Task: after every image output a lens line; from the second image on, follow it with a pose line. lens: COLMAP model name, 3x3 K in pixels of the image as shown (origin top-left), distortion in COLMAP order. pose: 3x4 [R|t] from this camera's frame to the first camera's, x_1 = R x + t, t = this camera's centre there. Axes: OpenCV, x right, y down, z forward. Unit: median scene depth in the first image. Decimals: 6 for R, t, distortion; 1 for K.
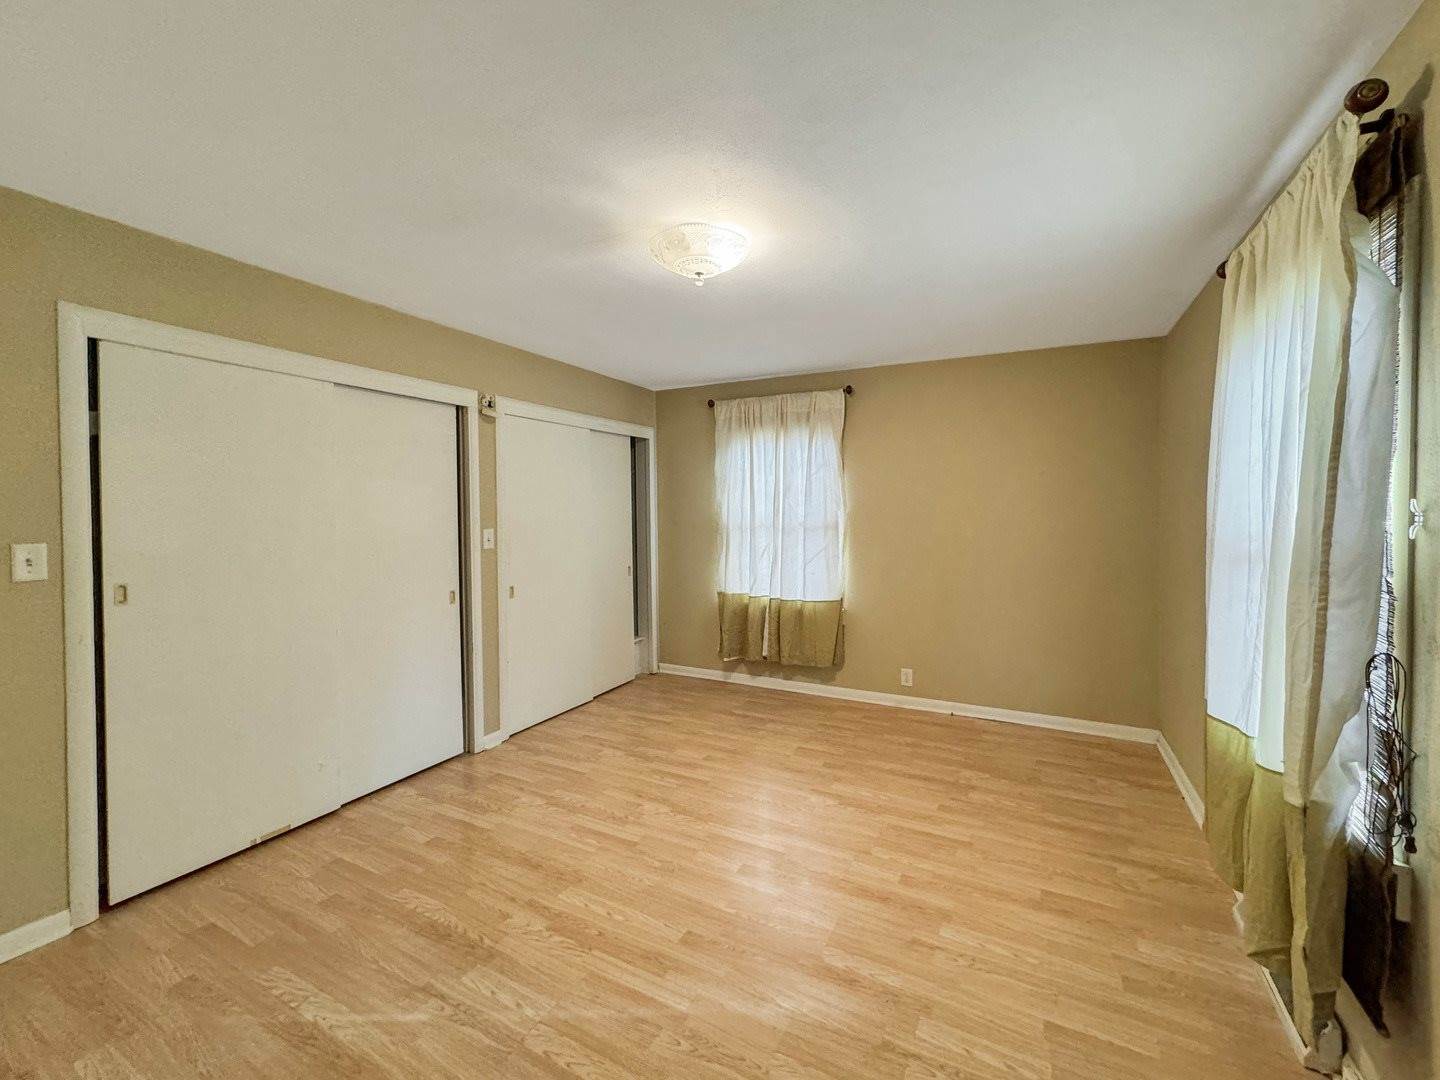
lens RADIAL K [[590.2, 0, 743.0], [0, 590.2, 520.2], [0, 0, 1]] dist [-0.000105, 0.000386]
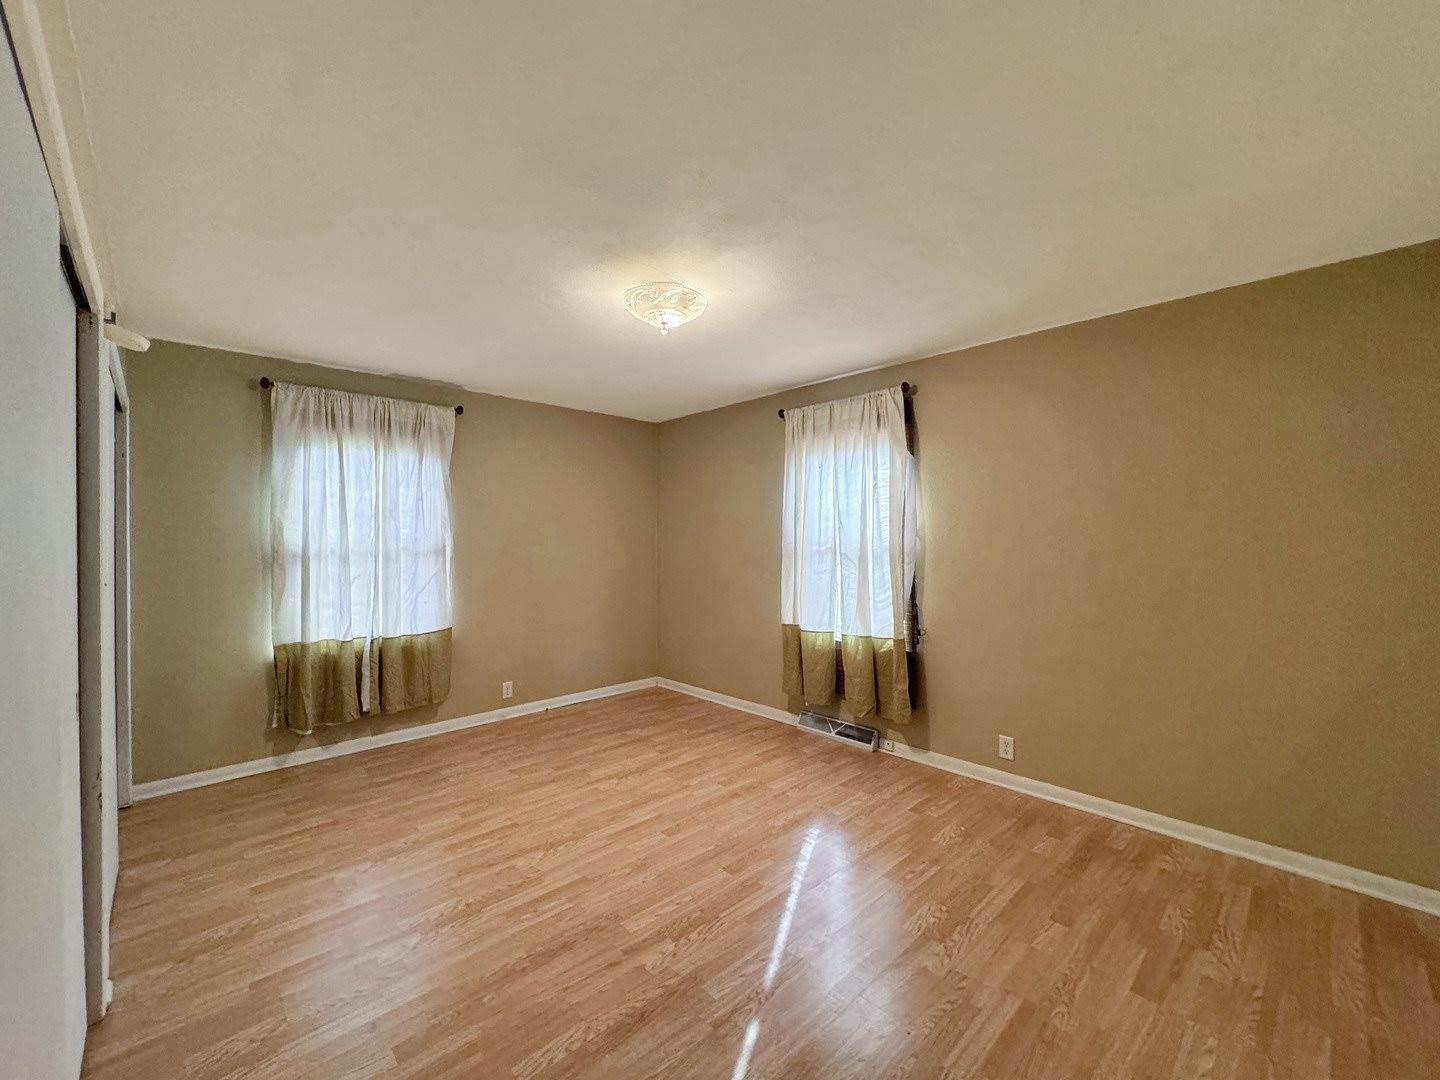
lens RADIAL K [[583.0, 0, 720.0], [0, 583.0, 540.0], [0, 0, 1]] dist [-0.002496, -0.000051]
pose [[0.337437, -0.002467, 0.941345, -0.648187], [0.020114, 0.999787, -0.004590, 0.007630], [-0.941133, 0.020483, 0.337415, 0.303522]]
